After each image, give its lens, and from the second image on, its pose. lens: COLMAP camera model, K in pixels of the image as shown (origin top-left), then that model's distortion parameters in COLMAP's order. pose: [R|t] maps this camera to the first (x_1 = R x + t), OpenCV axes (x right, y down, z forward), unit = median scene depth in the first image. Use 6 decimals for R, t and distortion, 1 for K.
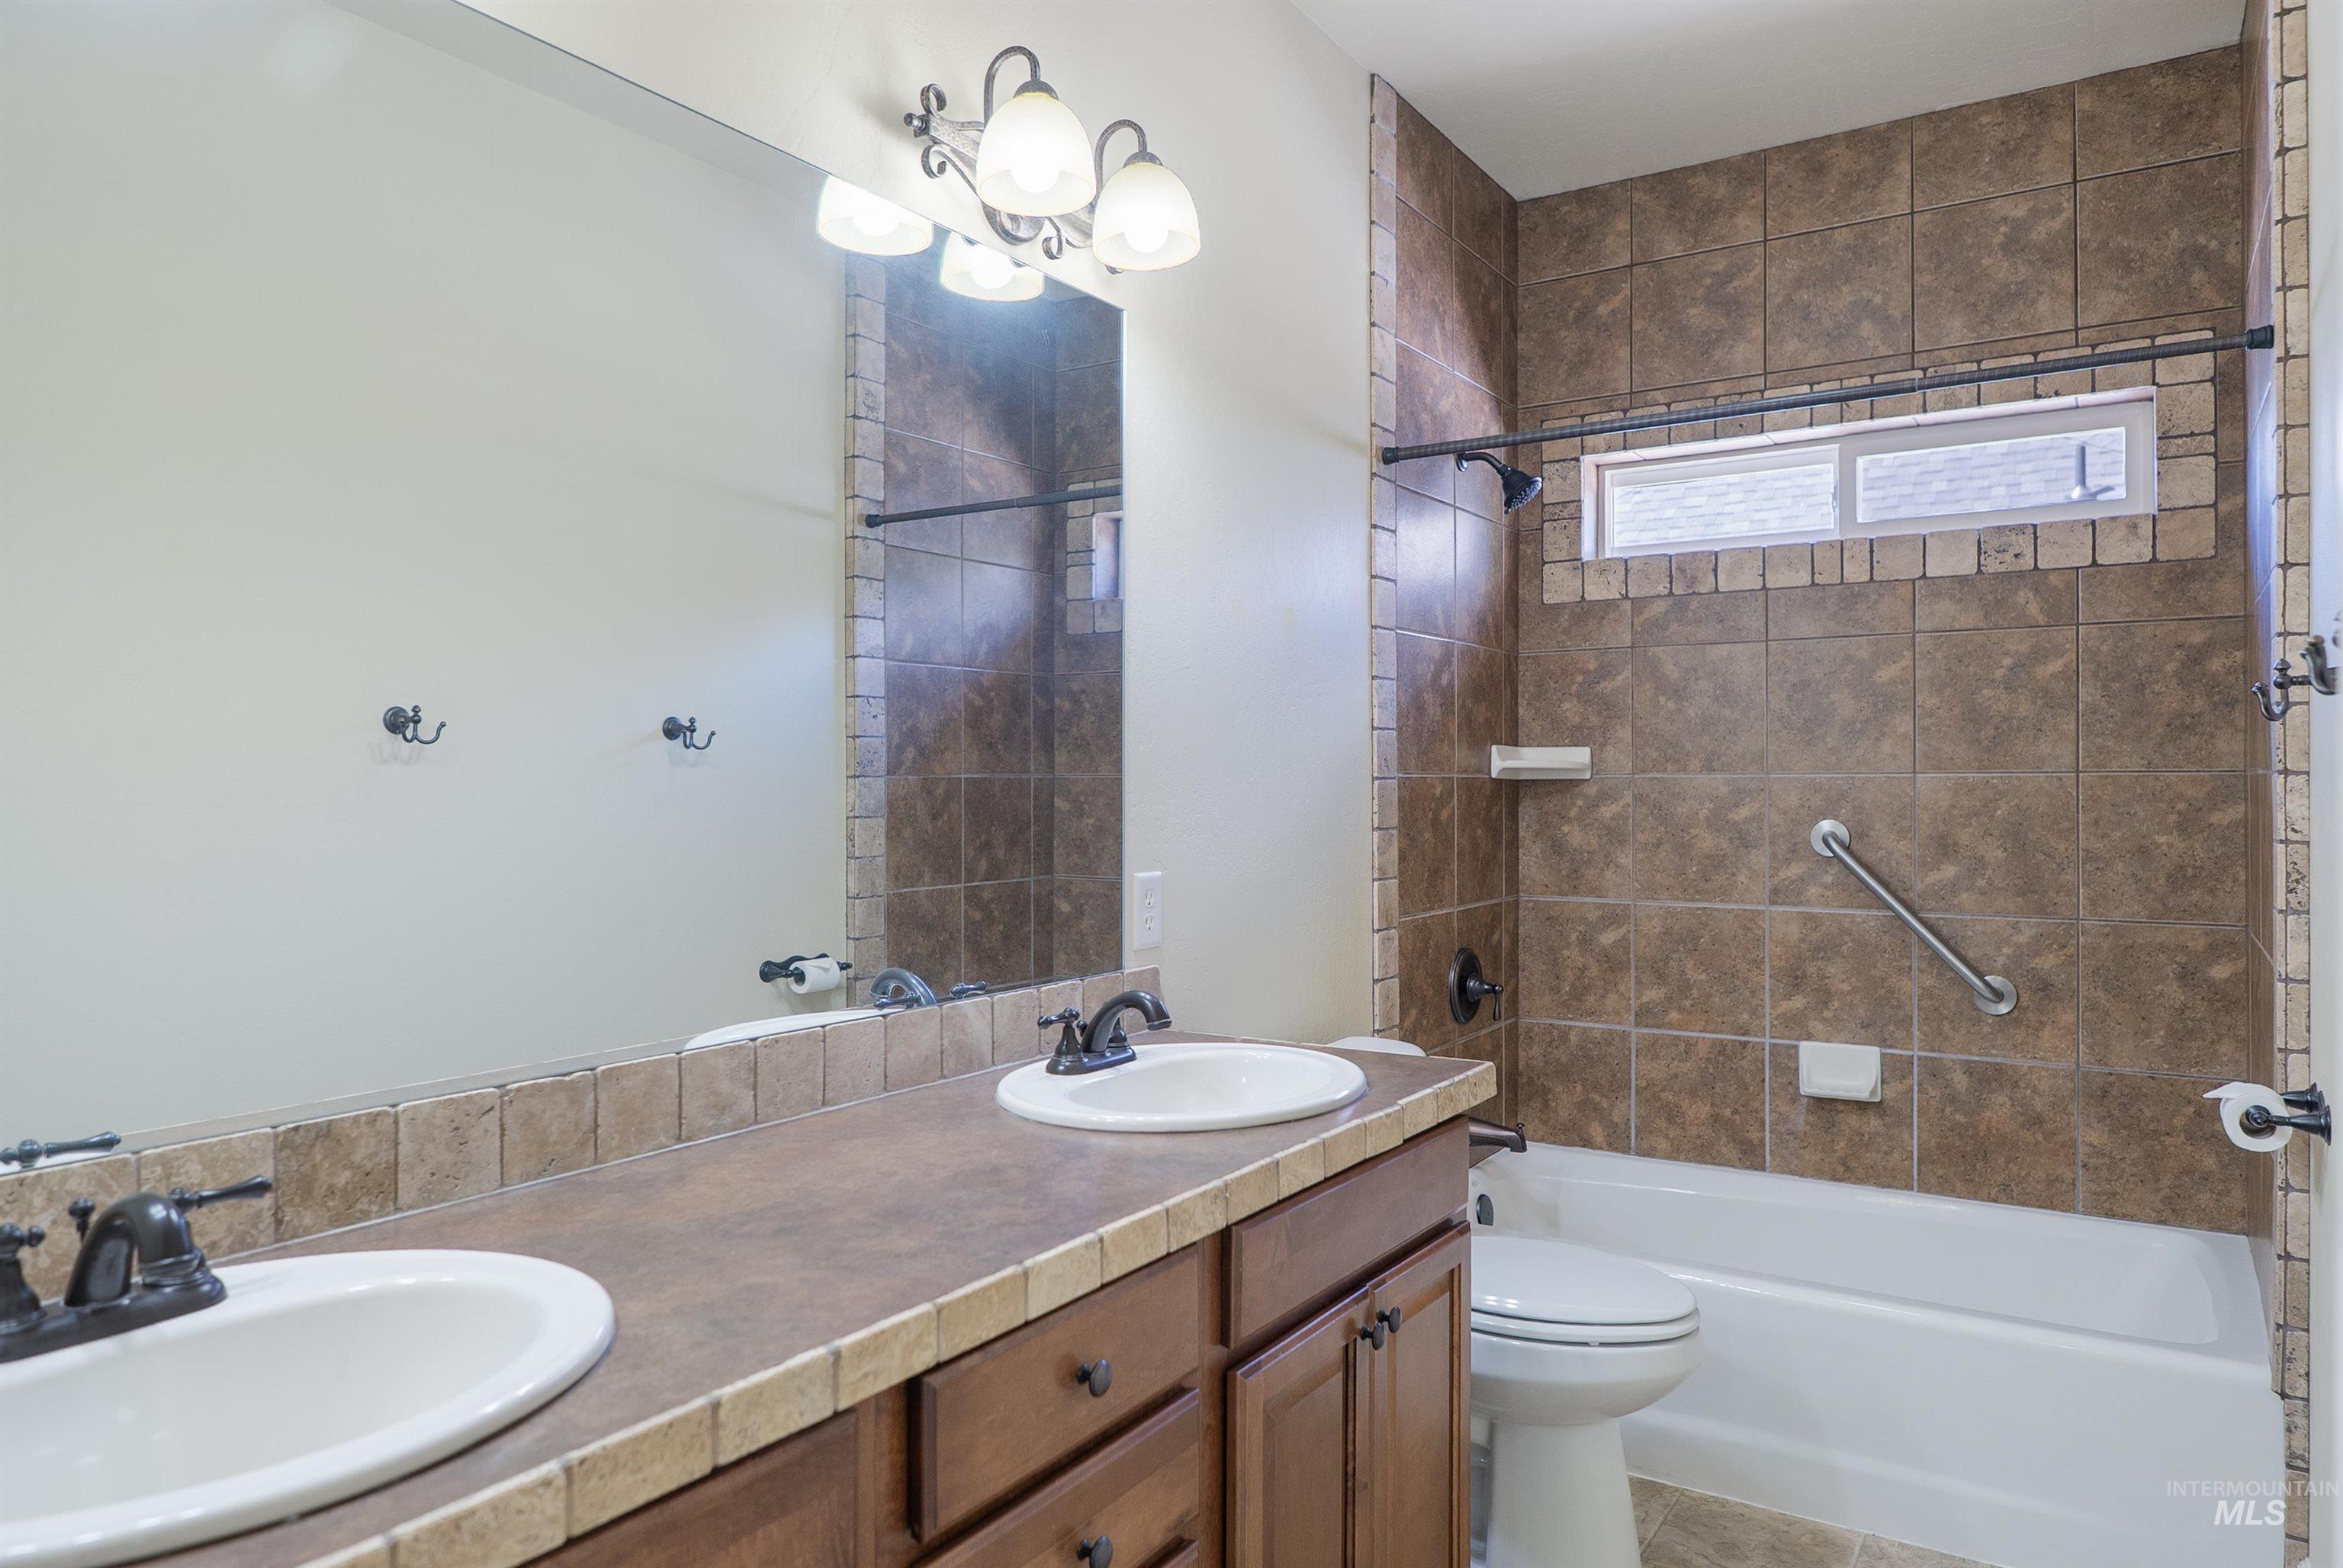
lens RADIAL K [[1517.1, 0, 1187.9], [0, 1517.1, 781.4], [0, 0, 1]] dist [-0.004546, -0.007493]
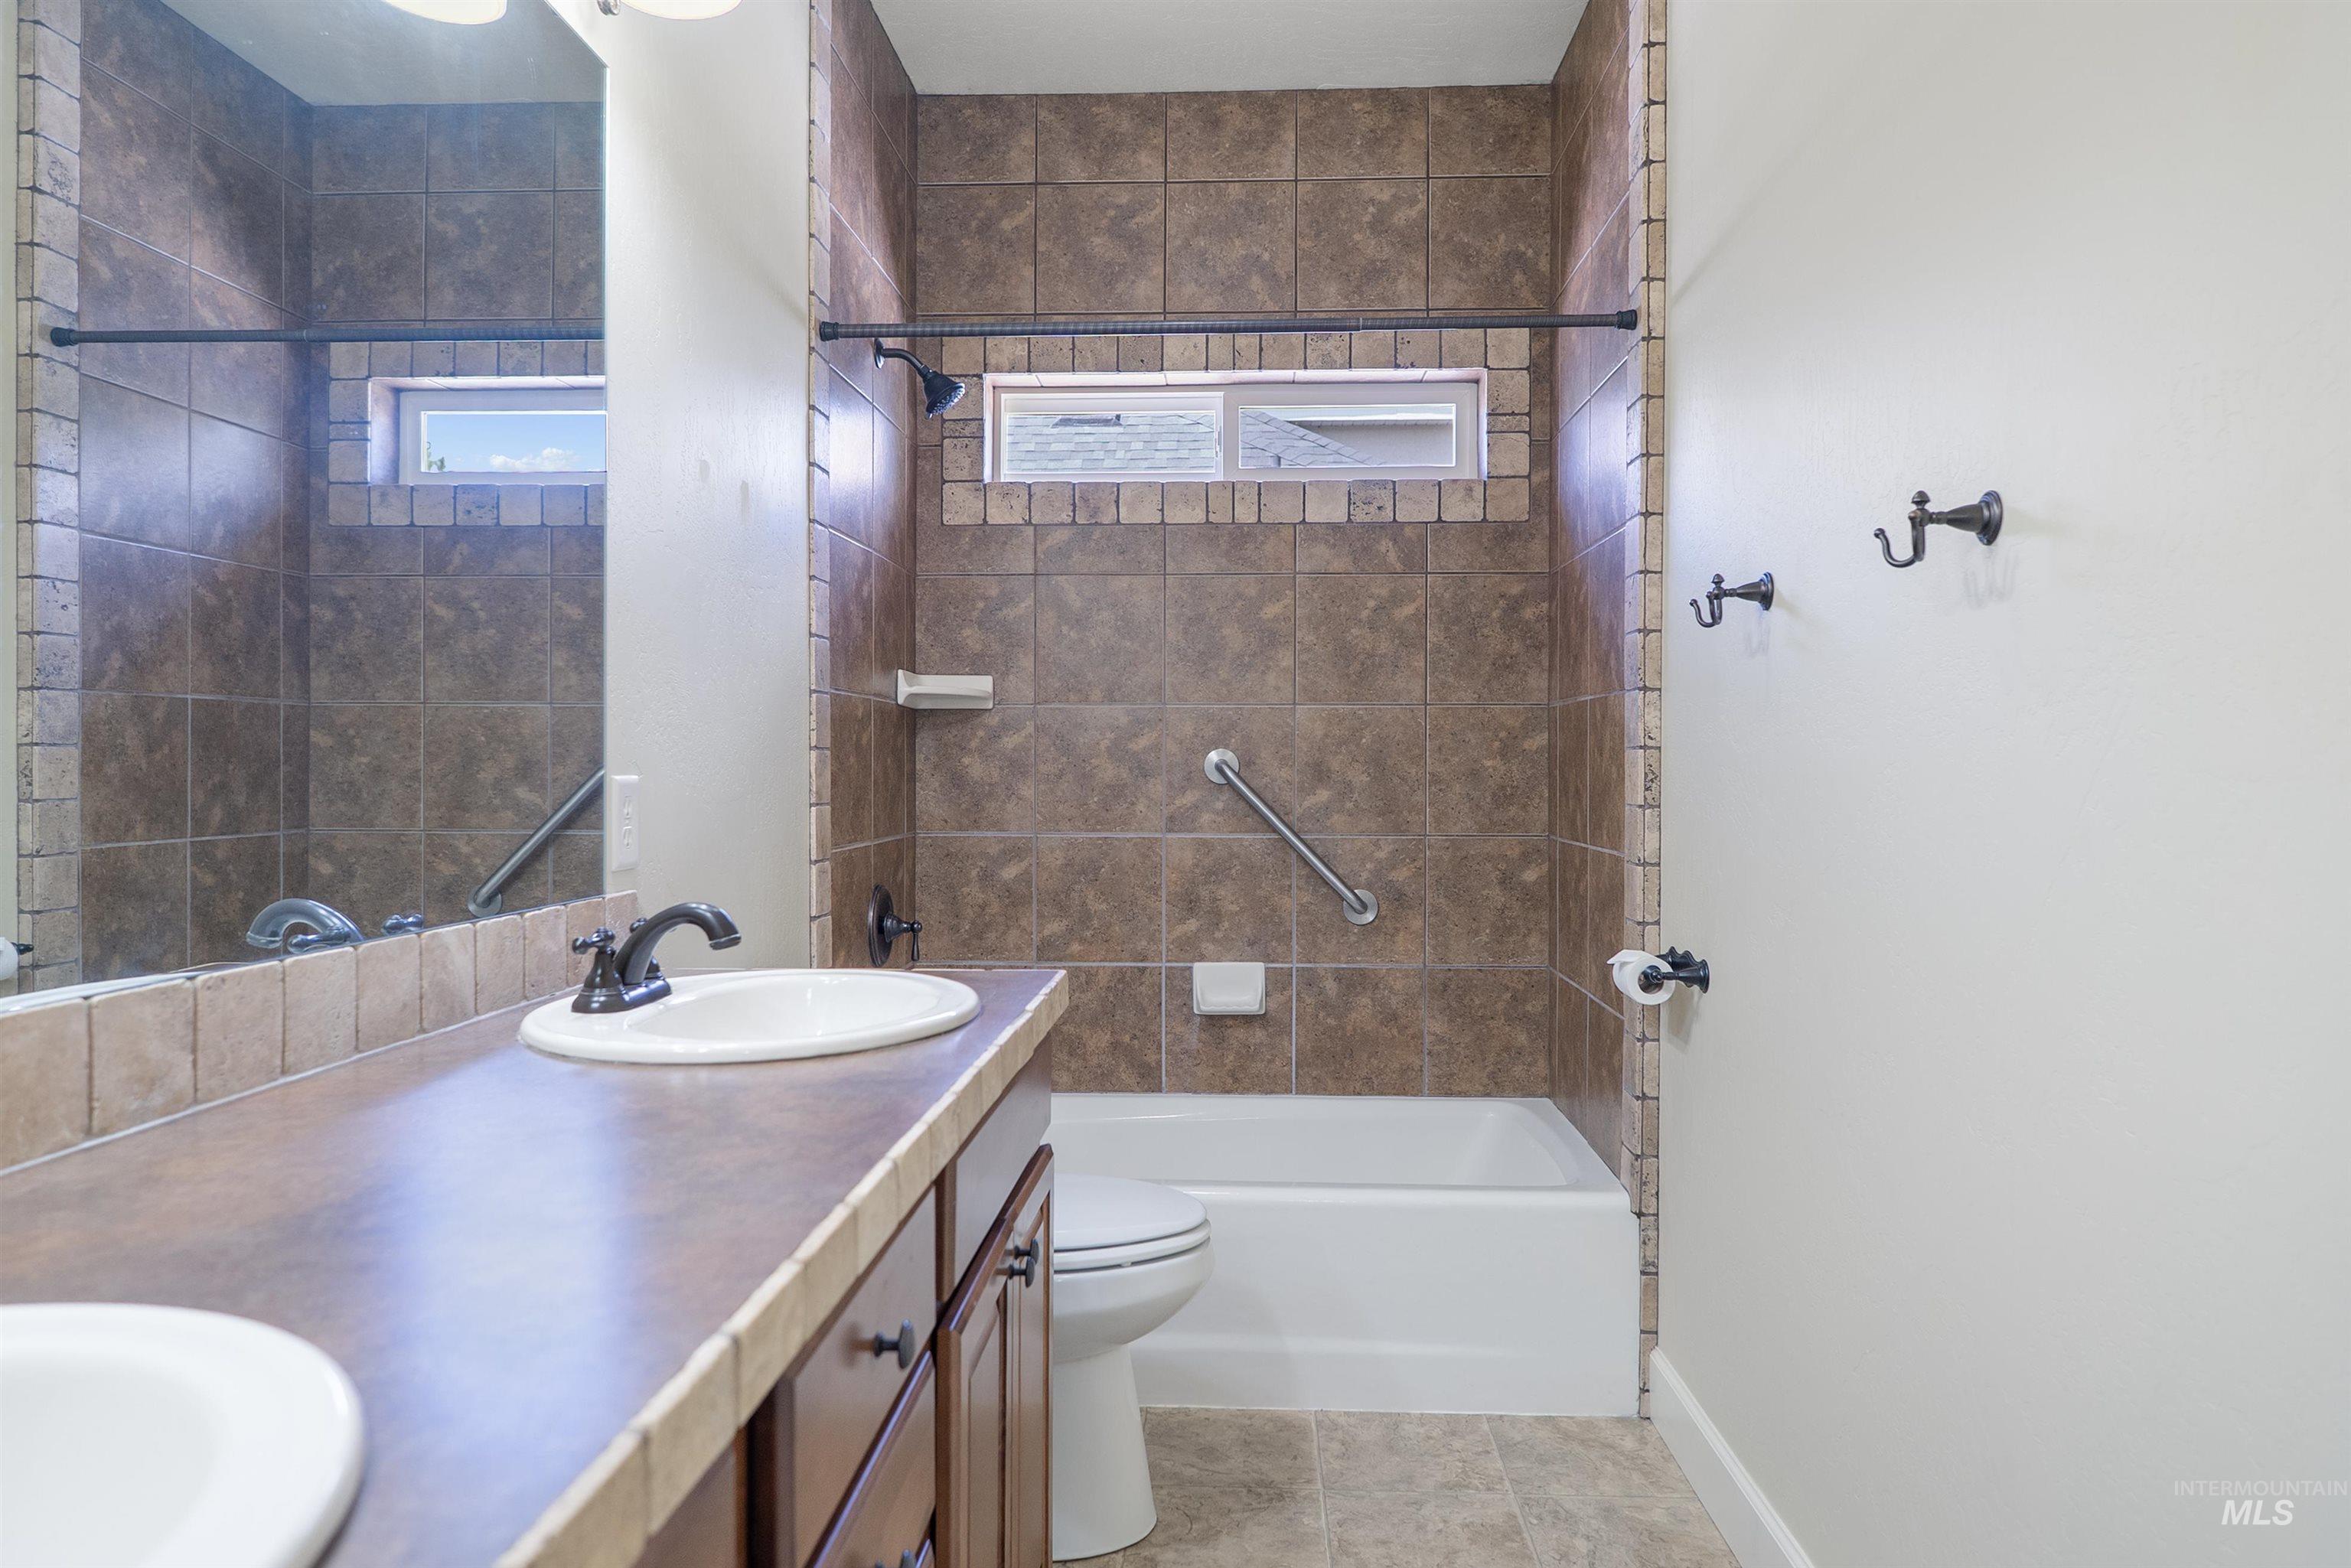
lens RADIAL K [[1522.2, 0, 1180.8], [0, 1522.2, 787.3], [0, 0, 1]] dist [-0.004546, -0.007493]
pose [[0.857808, -0.002058, 0.513967, -0.143716], [-0.001857, 0.999973, 0.007102, 0.045567], [-0.513968, -0.007047, 0.857781, 0.116104]]
